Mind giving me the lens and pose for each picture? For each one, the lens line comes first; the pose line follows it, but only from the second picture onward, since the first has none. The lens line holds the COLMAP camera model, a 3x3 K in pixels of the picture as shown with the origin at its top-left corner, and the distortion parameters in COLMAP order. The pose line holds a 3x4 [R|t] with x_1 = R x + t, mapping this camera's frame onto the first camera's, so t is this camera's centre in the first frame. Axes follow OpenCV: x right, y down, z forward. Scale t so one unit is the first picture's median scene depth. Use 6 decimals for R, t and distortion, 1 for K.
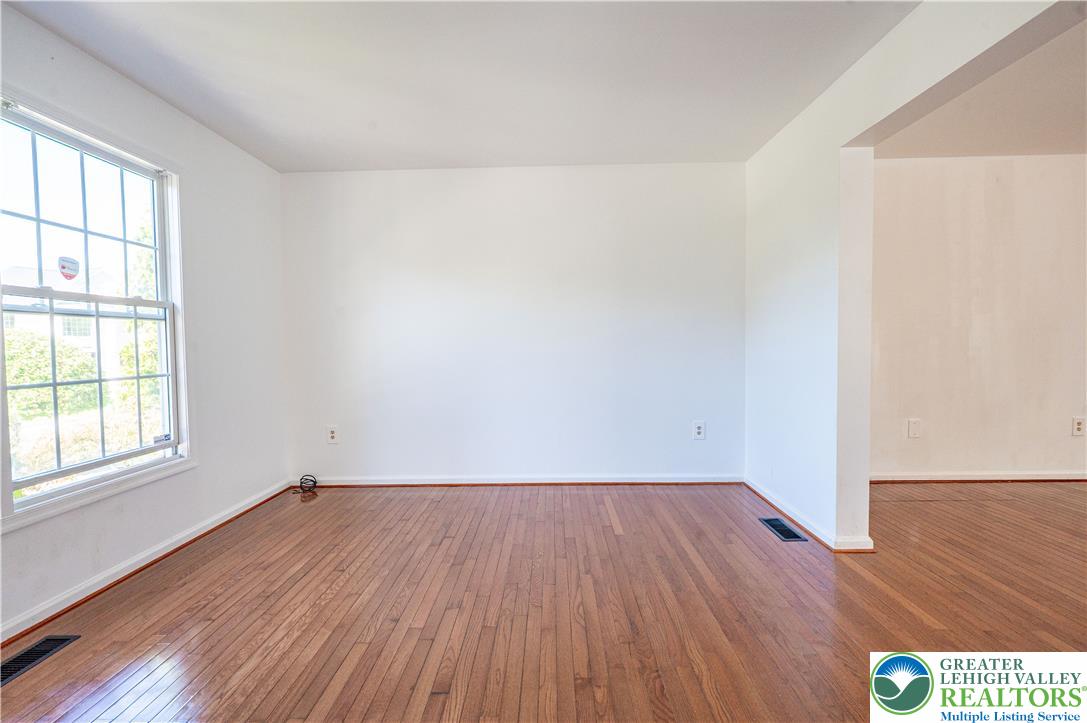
lens RADIAL K [[486.0, 0, 541.5], [0, 486.0, 362.4], [0, 0, 1]] dist [-0.004178, 0.001110]
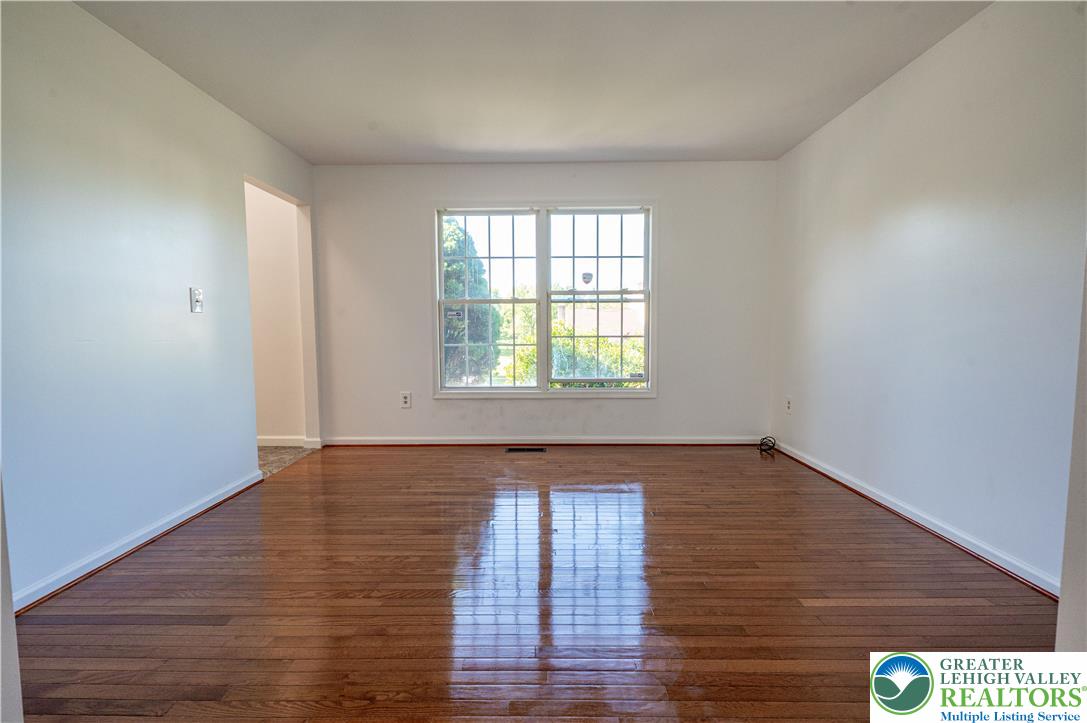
lens RADIAL K [[486.0, 0, 541.5], [0, 486.0, 362.4], [0, 0, 1]] dist [-0.004178, 0.001110]
pose [[0.013233, 0.091492, -0.995718, 0.924822], [-0.034158, 0.995265, 0.090997, -0.025489], [0.999329, 0.032808, 0.016295, 0.731438]]
